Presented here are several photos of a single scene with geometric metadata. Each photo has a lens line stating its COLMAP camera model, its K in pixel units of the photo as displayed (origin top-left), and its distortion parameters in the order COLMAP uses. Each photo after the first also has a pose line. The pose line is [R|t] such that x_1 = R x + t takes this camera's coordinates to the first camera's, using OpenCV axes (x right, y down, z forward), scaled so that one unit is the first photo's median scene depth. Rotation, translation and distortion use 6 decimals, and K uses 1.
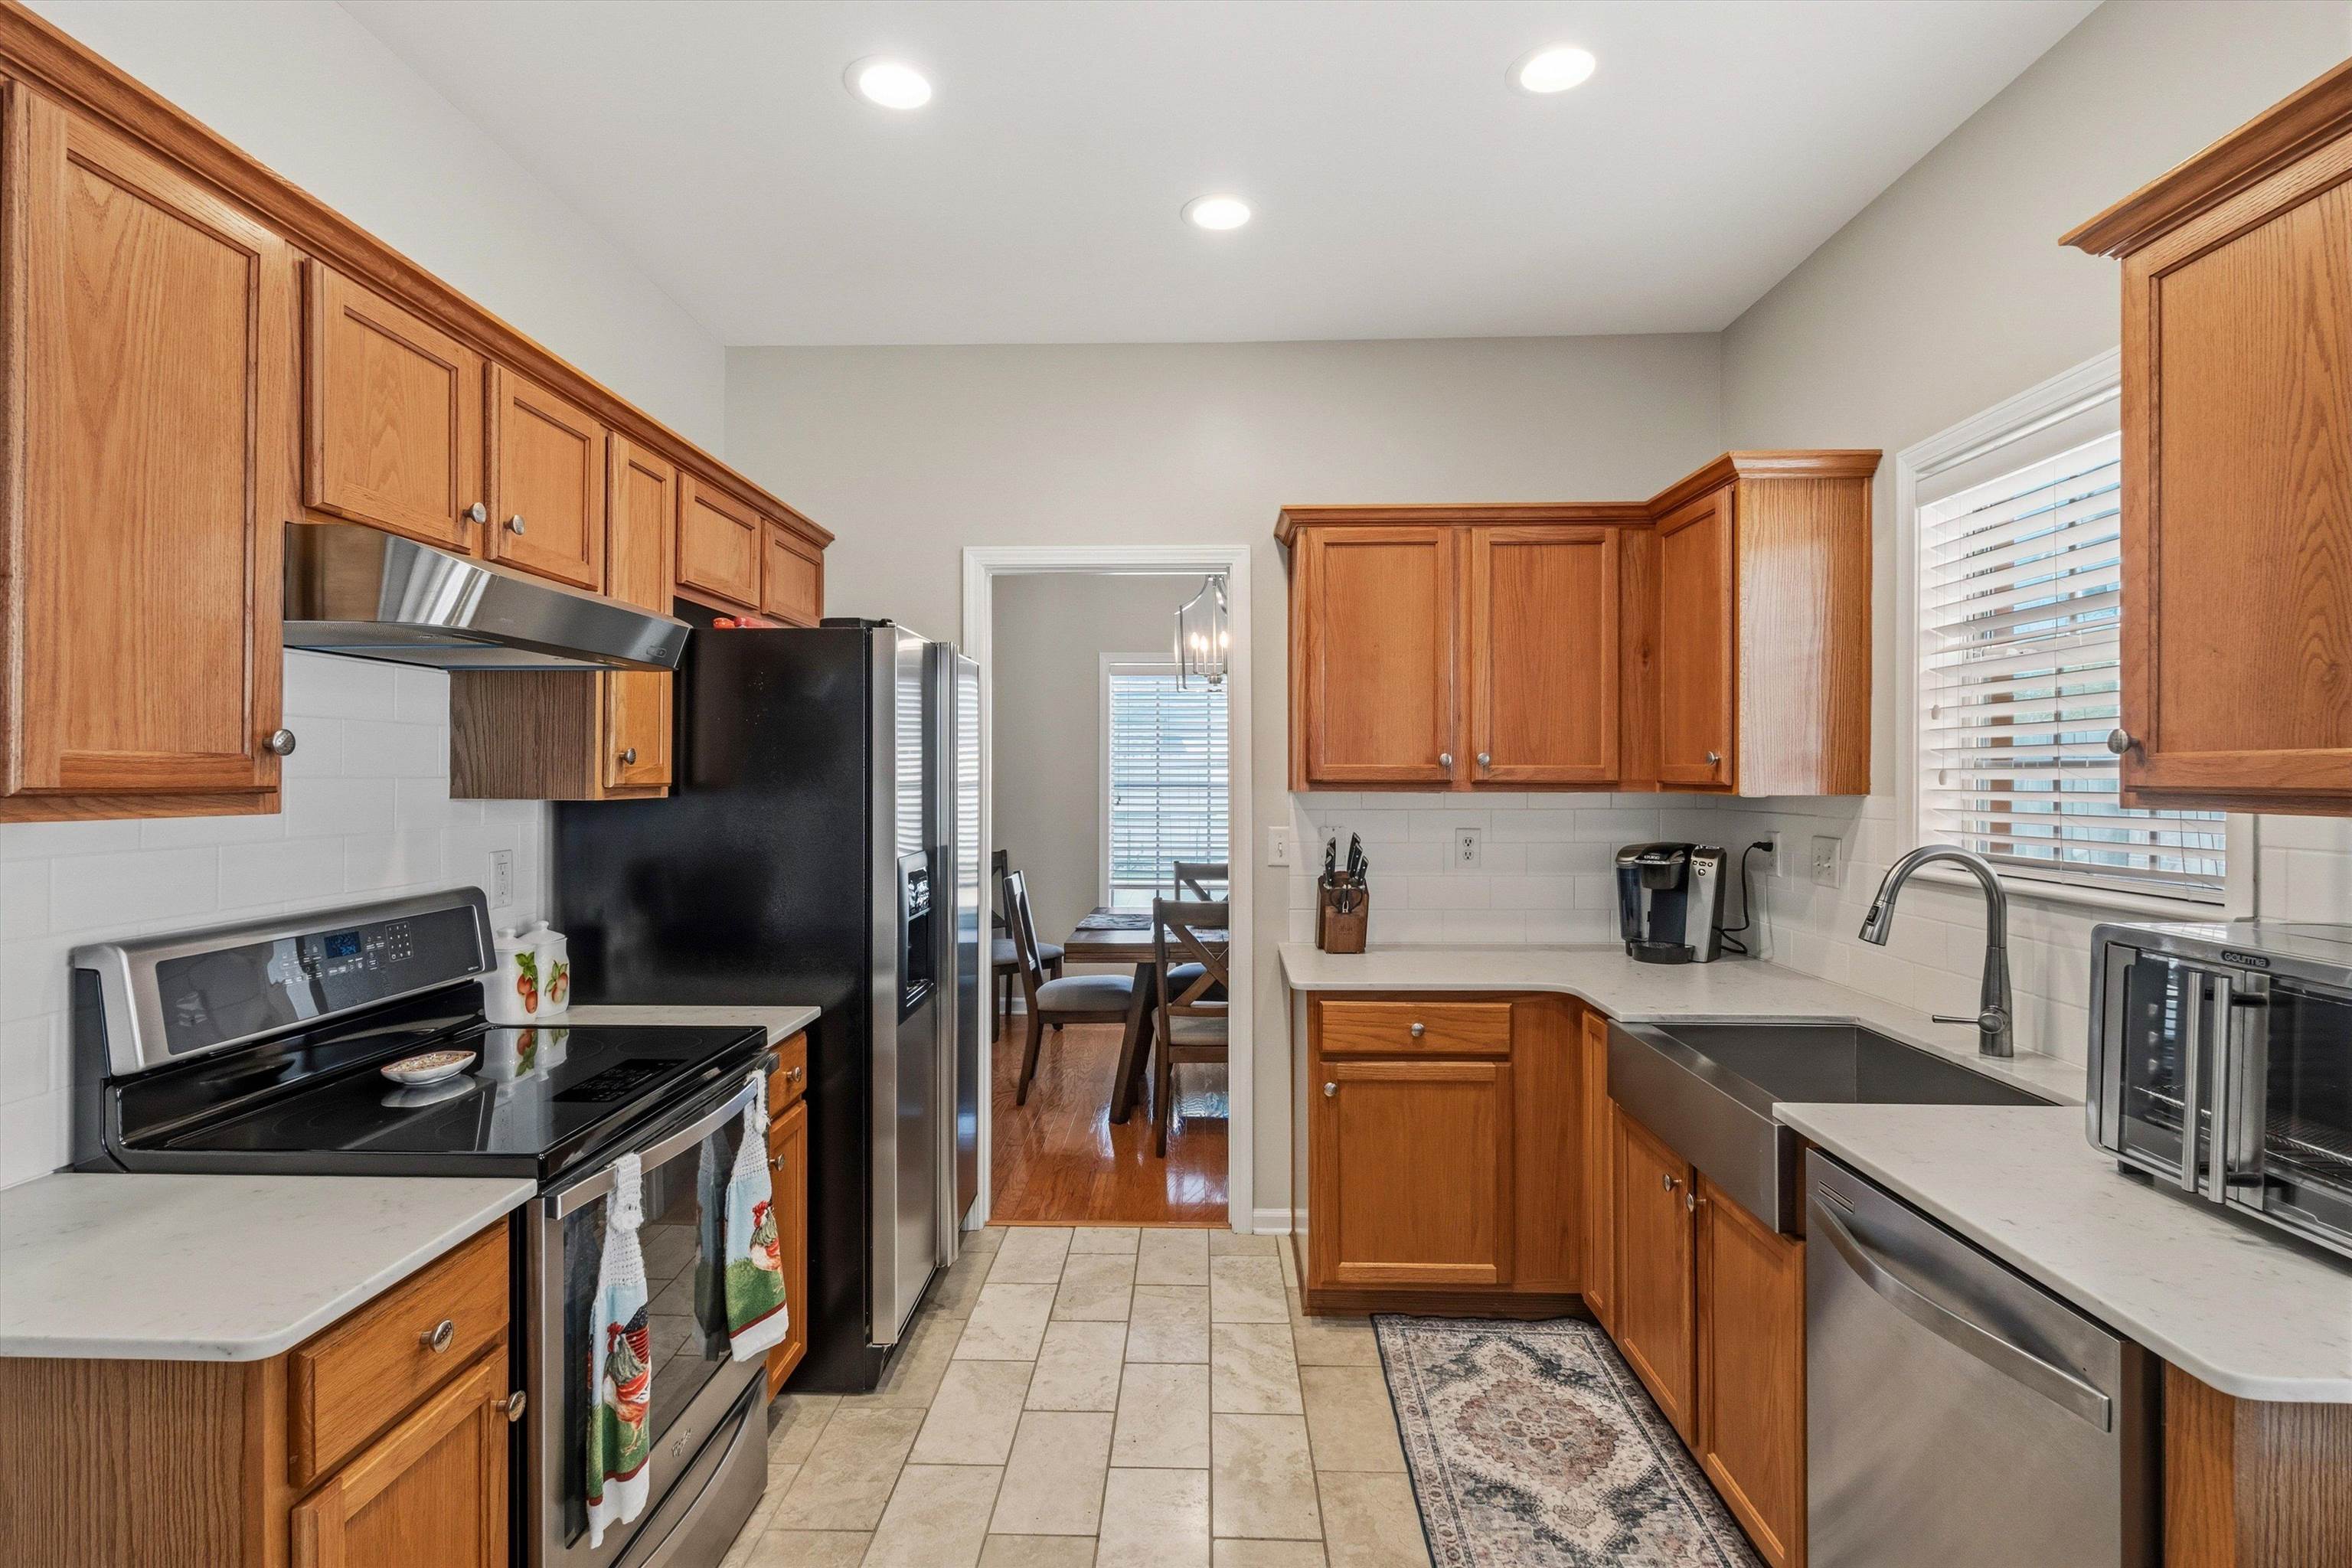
lens RADIAL K [[1134.2, 0, 1176.6], [0, 1134.2, 776.5], [0, 0, 1]] dist [0.006038, -0.000726]
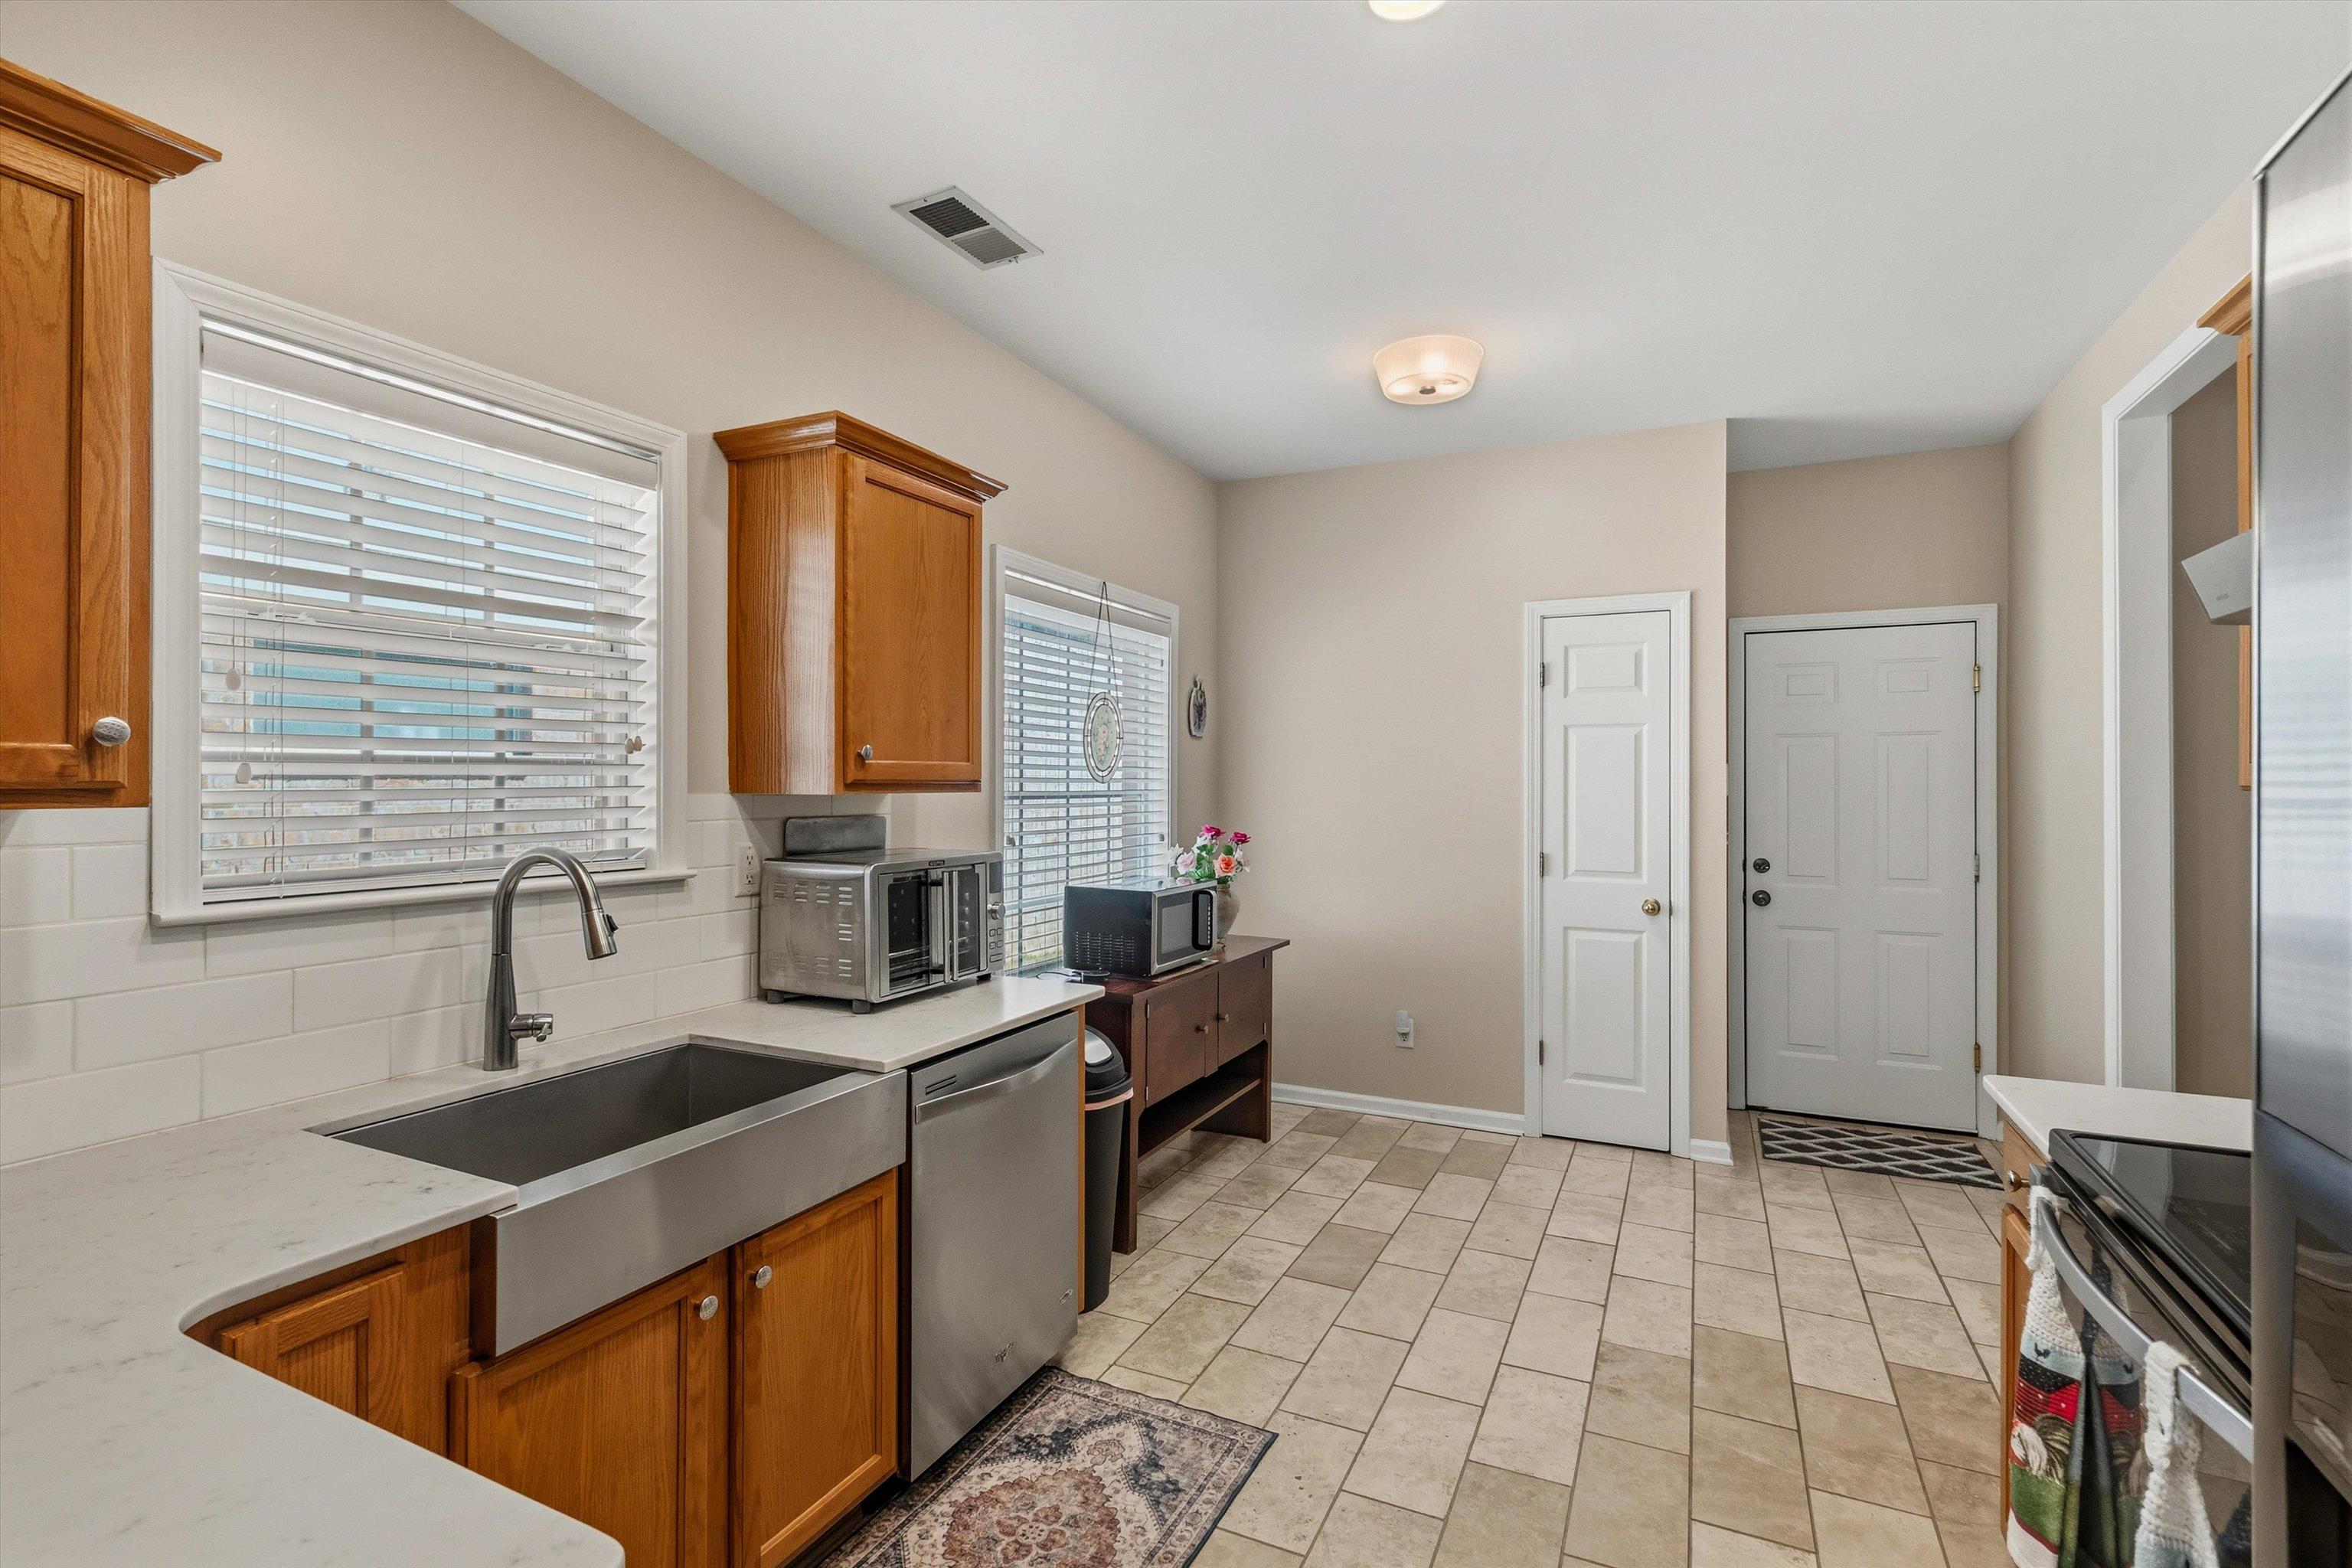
lens RADIAL K [[1134.2, 0, 1153.2], [0, 1134.2, 780.2], [0, 0, 1]] dist [0.006038, -0.000726]
pose [[-0.914093, -0.002762, 0.405495, -0.111642], [-0.002144, 0.999996, 0.001979, 0.002988], [-0.405499, 0.000940, -0.914095, 1.232662]]
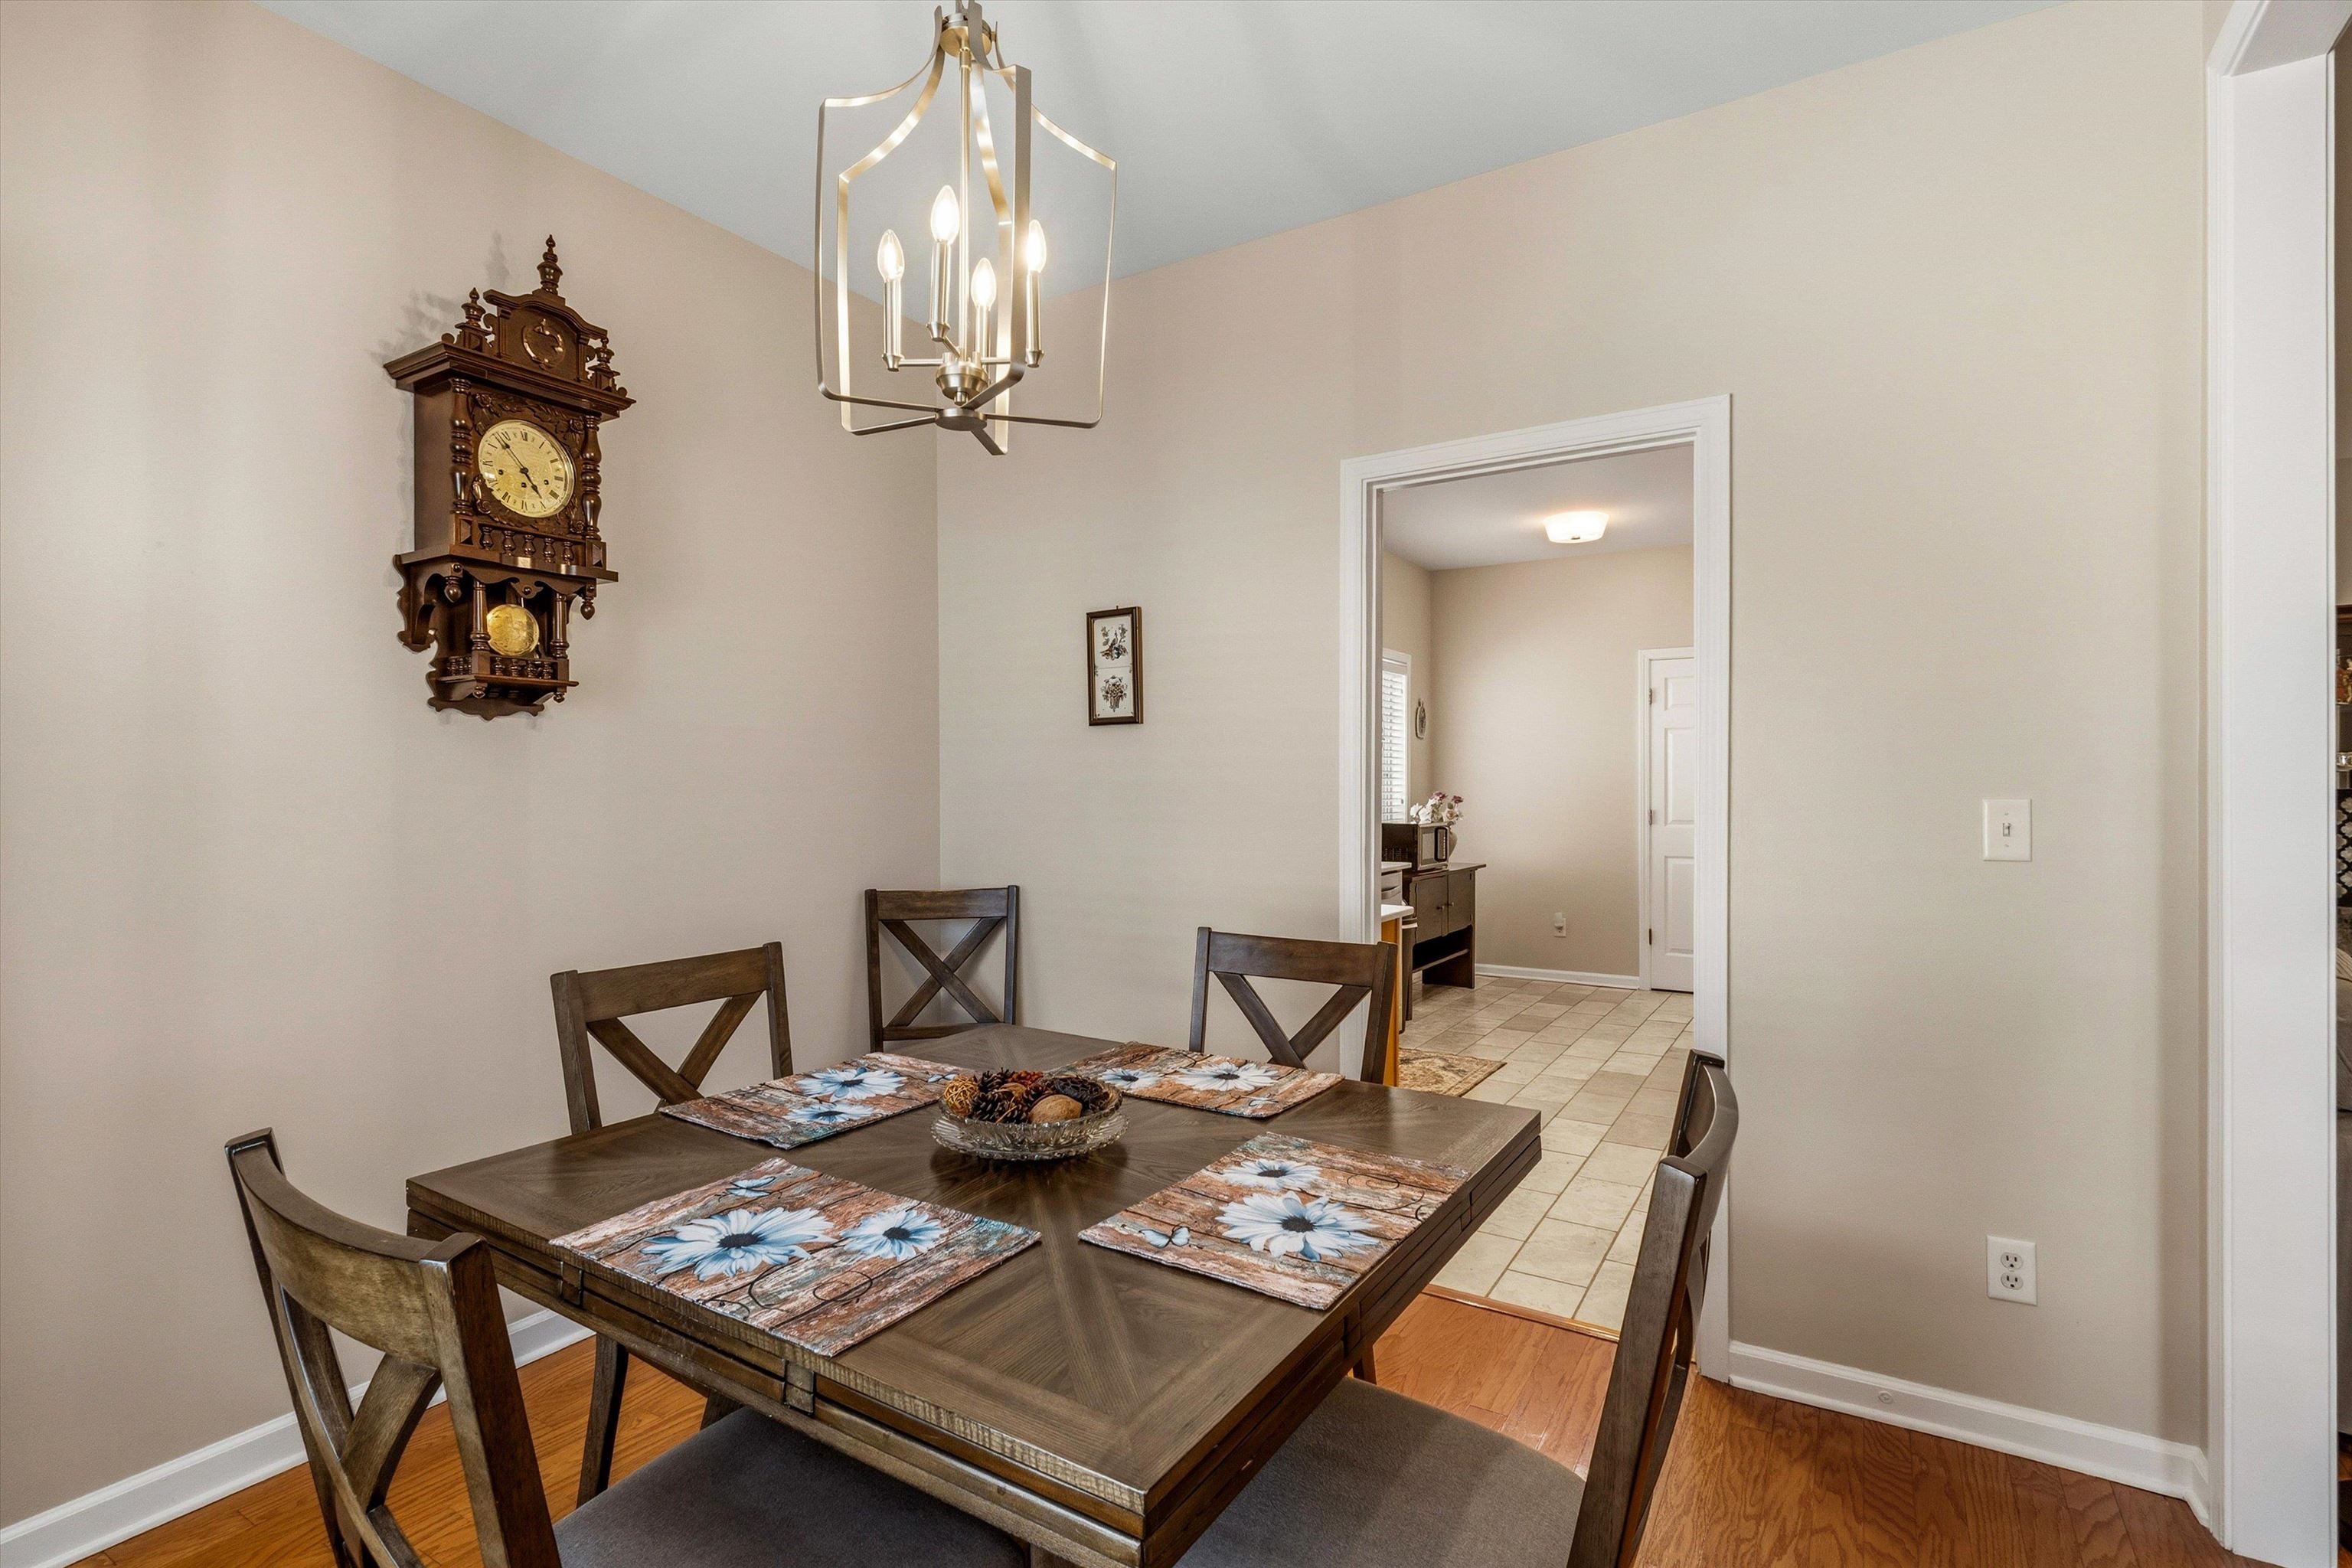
lens RADIAL K [[1134.2, 0, 1167.3], [0, 1134.2, 779.1], [0, 0, 1]] dist [0.006038, -0.000726]
pose [[-0.867251, -0.001242, 0.497869, -0.284633], [0.001317, 0.999988, 0.004788, 0.025661], [-0.497869, 0.004808, -0.867239, 2.239727]]
